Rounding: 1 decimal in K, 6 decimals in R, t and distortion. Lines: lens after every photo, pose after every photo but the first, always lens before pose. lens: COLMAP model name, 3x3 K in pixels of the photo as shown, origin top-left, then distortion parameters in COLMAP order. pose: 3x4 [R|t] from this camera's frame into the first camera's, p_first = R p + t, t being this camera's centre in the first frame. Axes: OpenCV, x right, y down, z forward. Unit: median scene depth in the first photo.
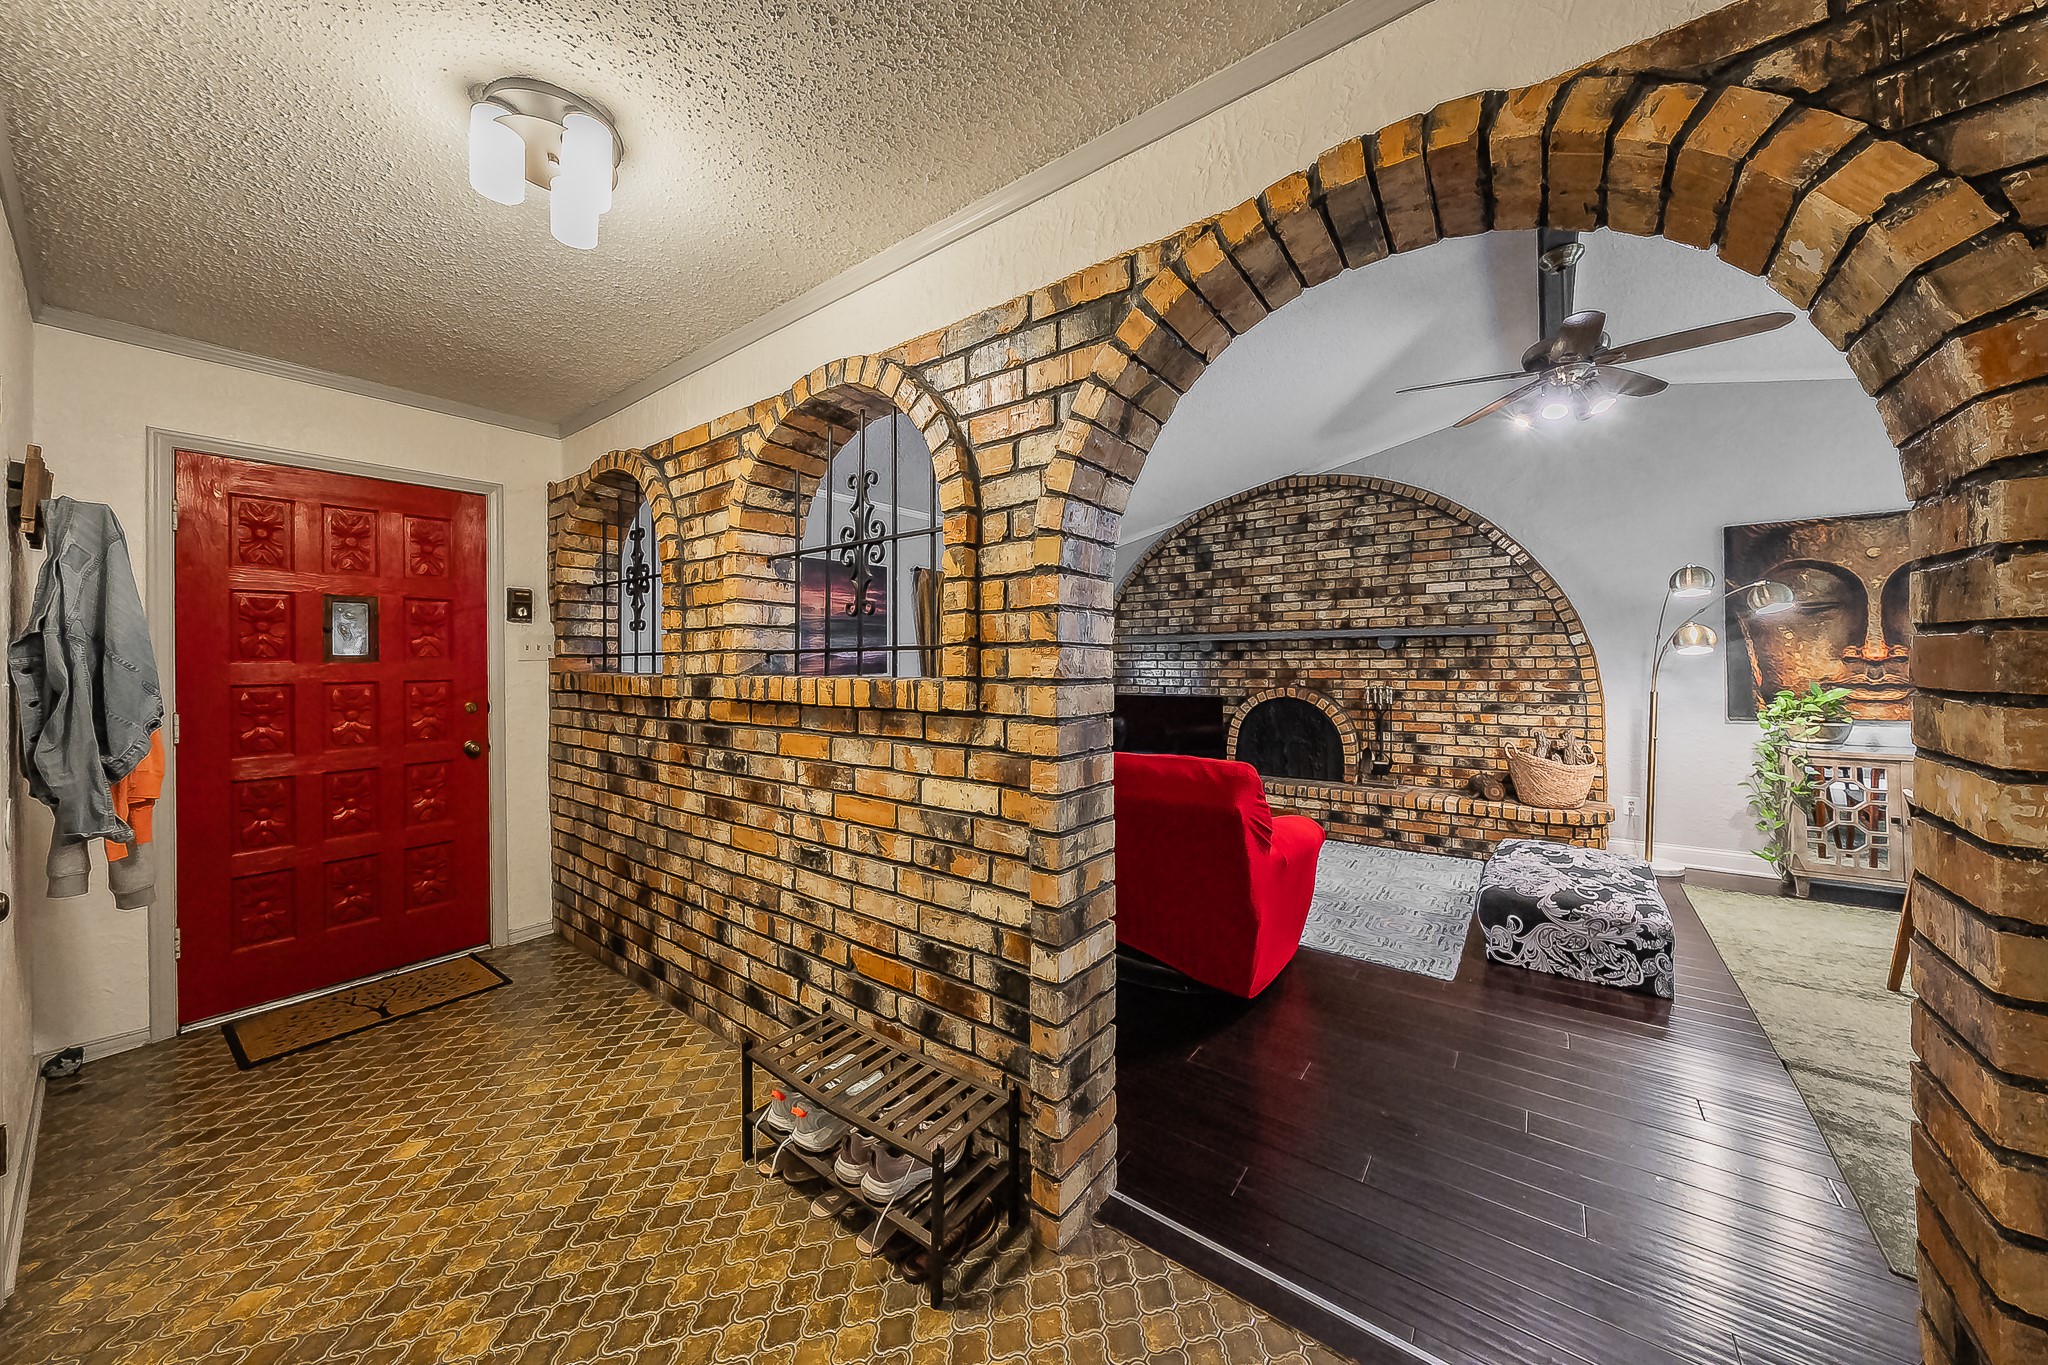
lens RADIAL K [[698.1, 0, 991.7], [0, 698.1, 659.7], [0, 0, 1]] dist [-0.000476, 0.000142]
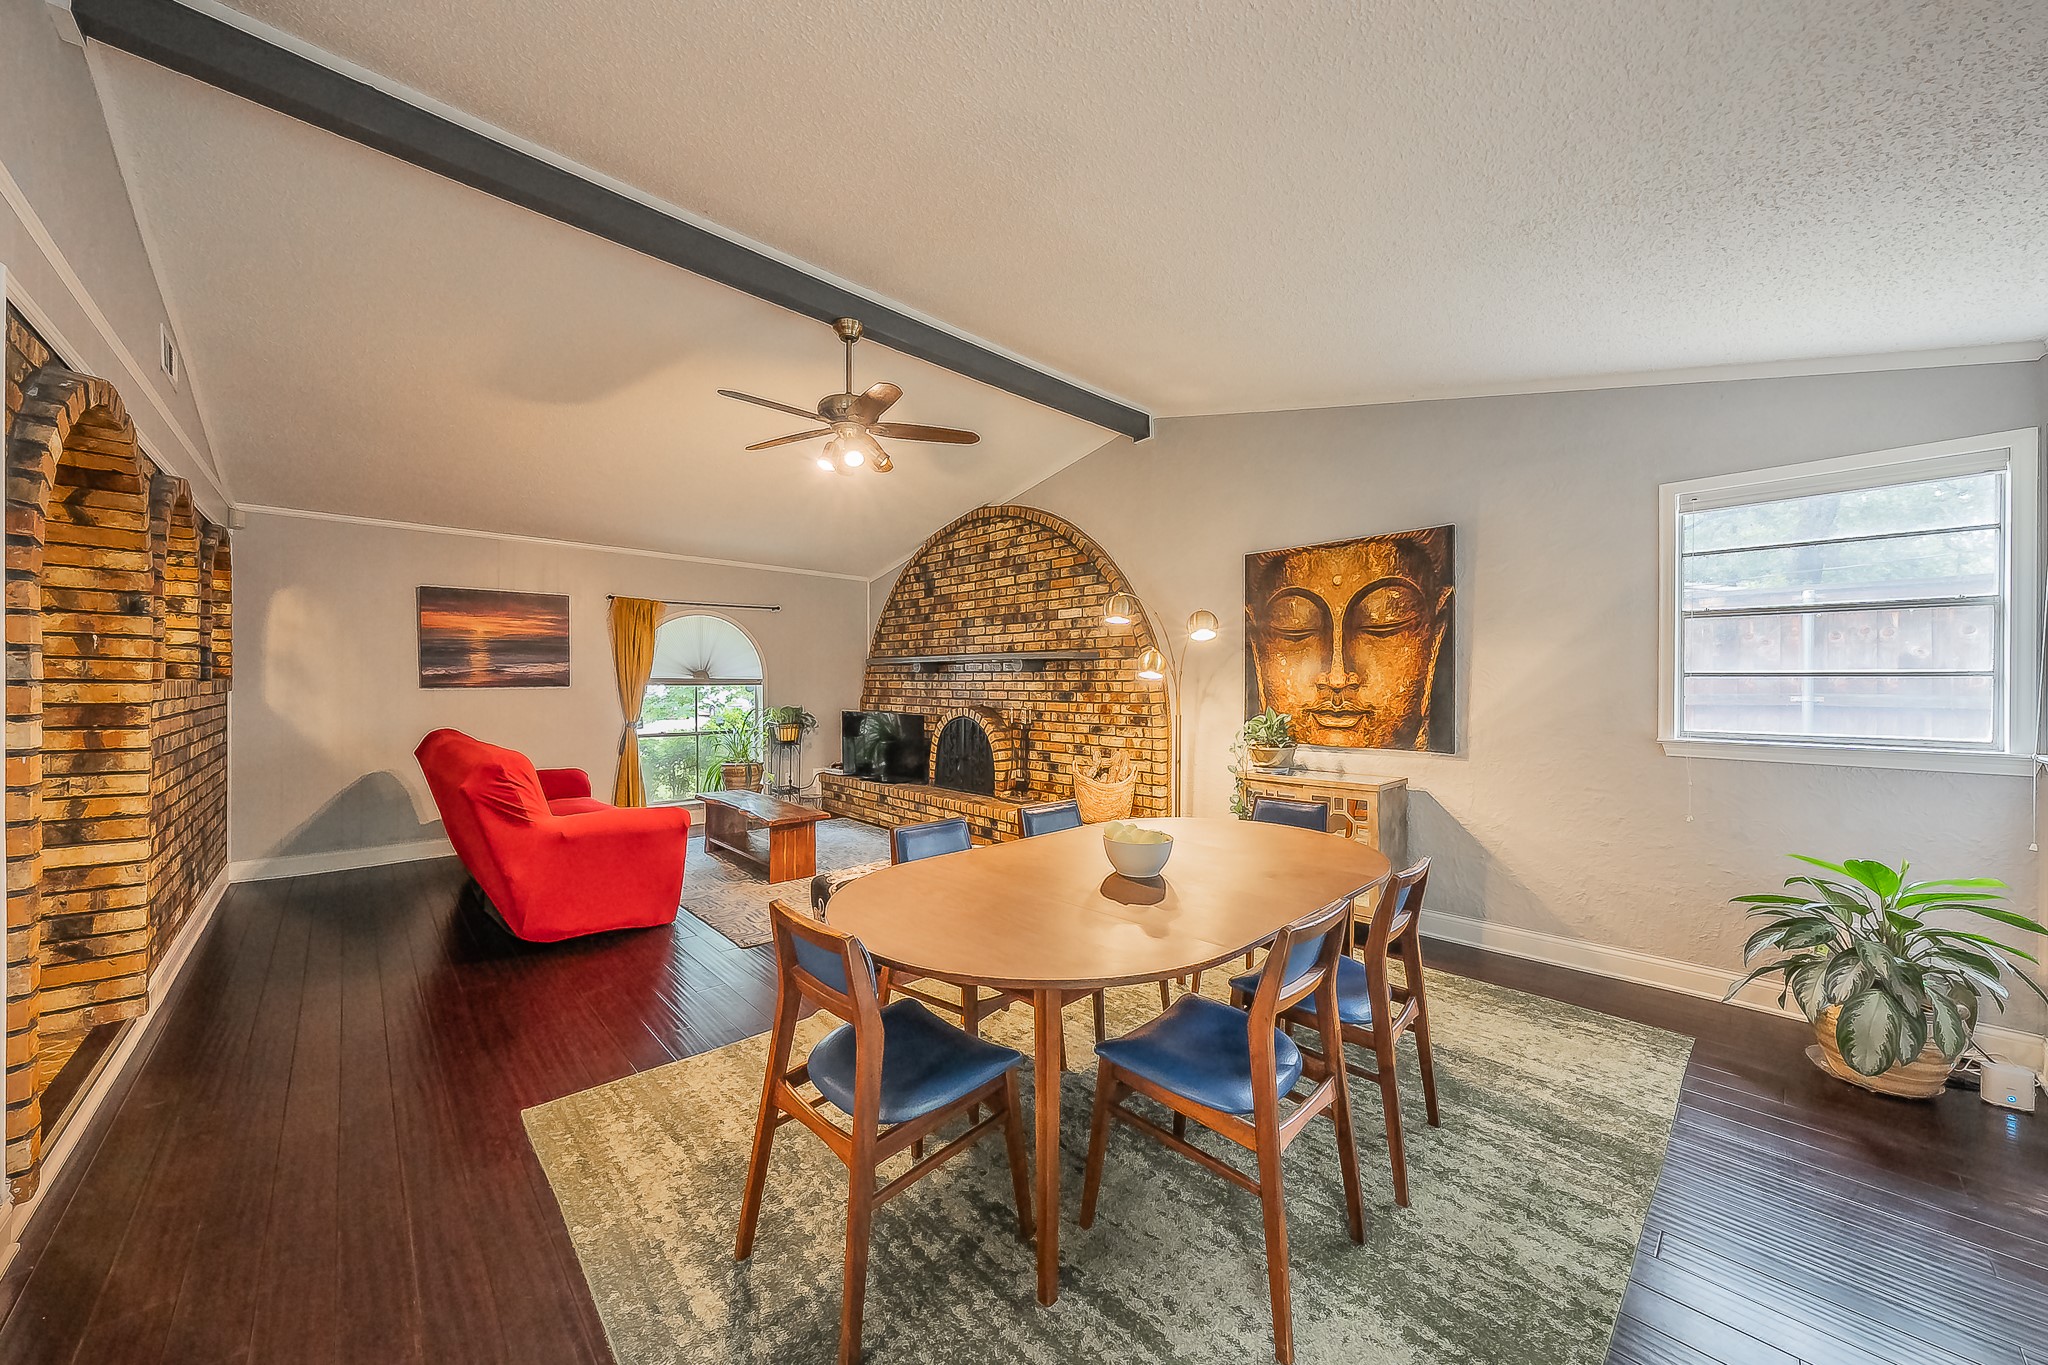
lens RADIAL K [[715.7, 0, 1019.9], [0, 715.7, 686.3], [0, 0, 1]] dist [0.000262, -0.000204]
pose [[0.988825, 0.016023, -0.148217, 0.756697], [-0.015285, 0.999864, 0.006122, 0.000140], [0.148295, -0.003788, 0.988936, -0.072007]]
